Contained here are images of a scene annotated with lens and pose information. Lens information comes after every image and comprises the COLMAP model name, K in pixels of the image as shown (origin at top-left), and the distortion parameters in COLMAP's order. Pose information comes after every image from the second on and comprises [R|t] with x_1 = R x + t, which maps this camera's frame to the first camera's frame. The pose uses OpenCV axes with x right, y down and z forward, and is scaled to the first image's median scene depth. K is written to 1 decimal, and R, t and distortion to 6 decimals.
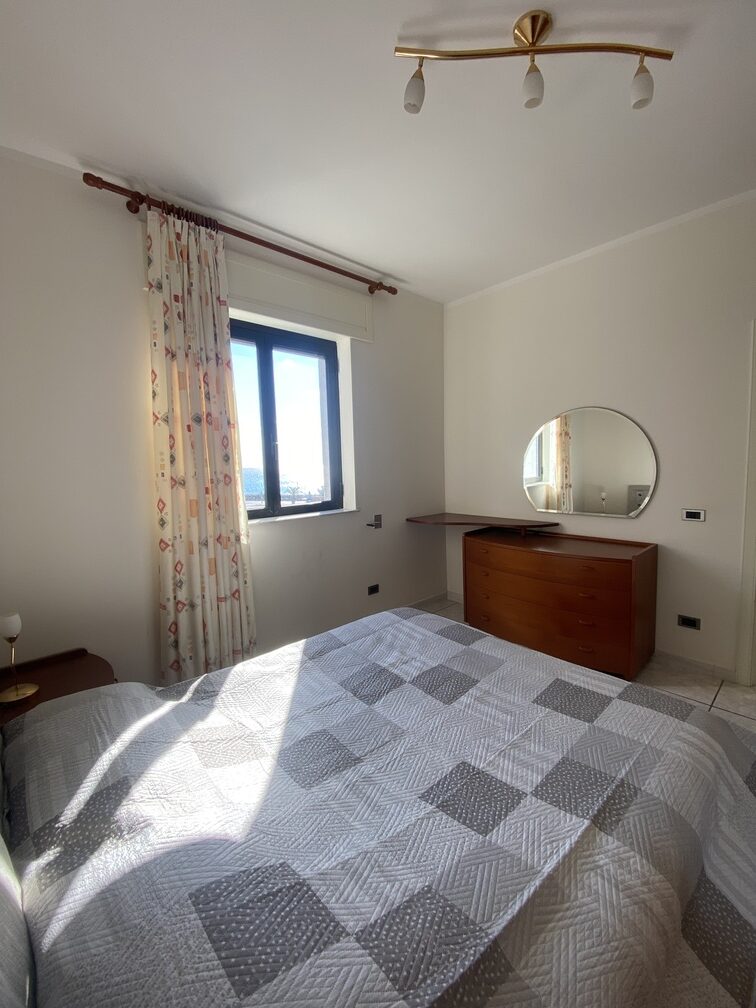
lens RADIAL K [[414.7, 0, 378.5], [0, 414.7, 506.8], [0, 0, 1]] dist [0.007667, -0.004089]
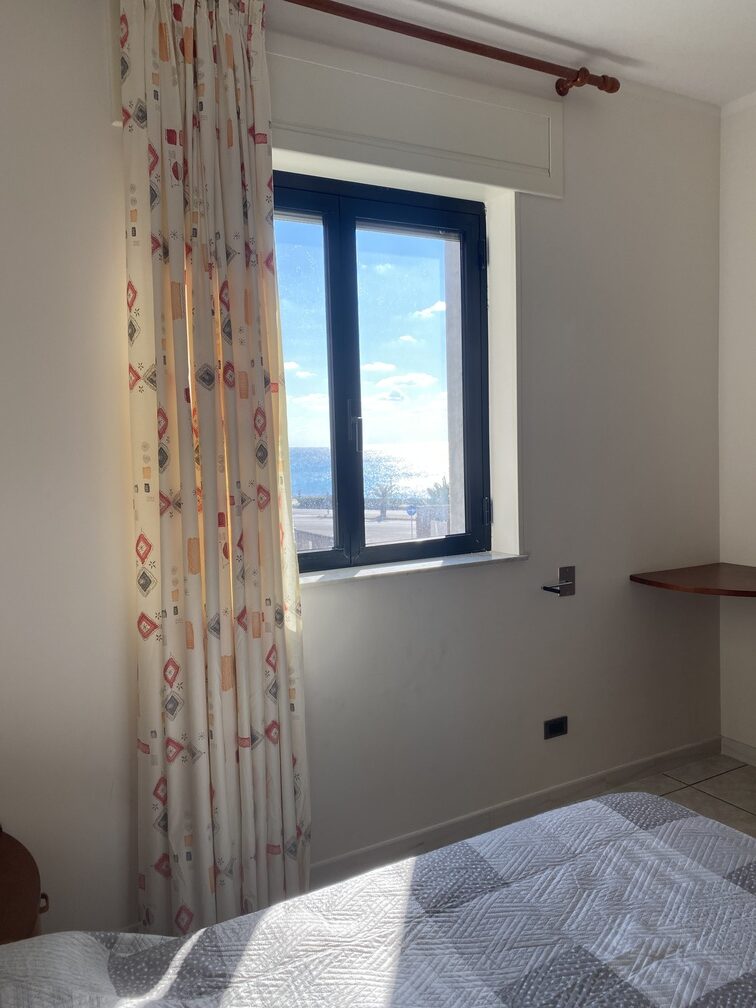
lens RADIAL K [[763.7, 0, 347.3], [0, 763.7, 521.1], [0, 0, 1]] dist [-0.005230, -0.015926]
pose [[0.969653, 0.018630, -0.243773, -0.047528], [-0.018535, 0.999825, 0.002685, -0.043450], [0.243780, 0.001915, 0.969829, 0.155584]]
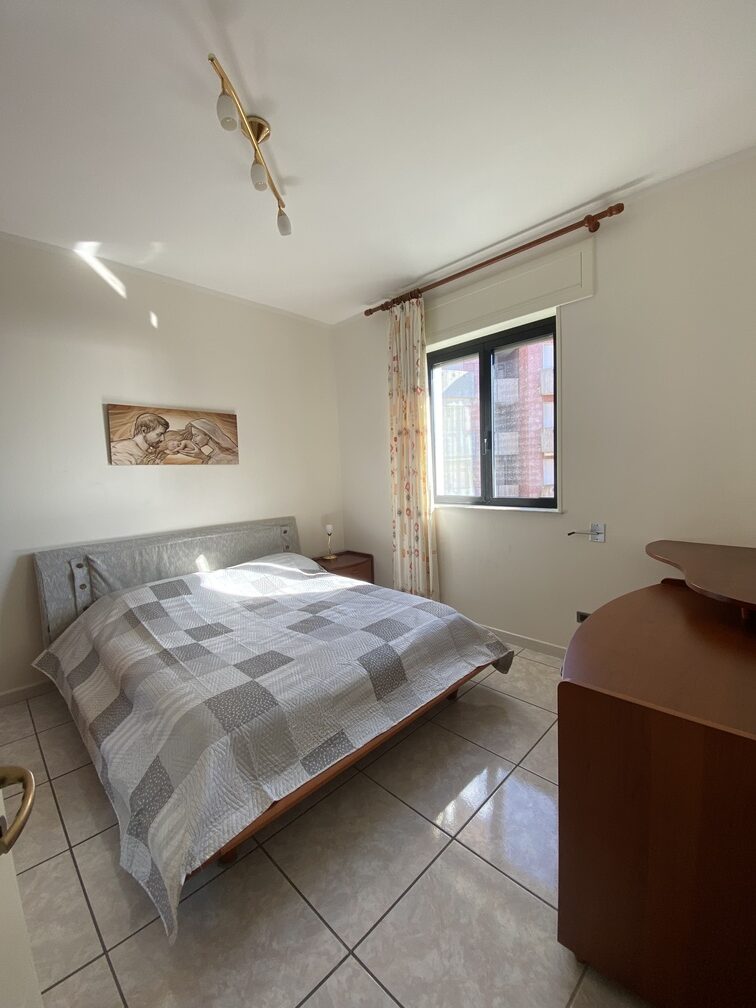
lens RADIAL K [[414.7, 0, 391.2], [0, 414.7, 518.0], [0, 0, 1]] dist [0.007667, -0.004089]
pose [[0.053721, 0.145248, -0.987936, 1.108696], [-0.071676, 0.987373, 0.141268, -0.108612], [0.995980, 0.063222, 0.063453, 0.861003]]
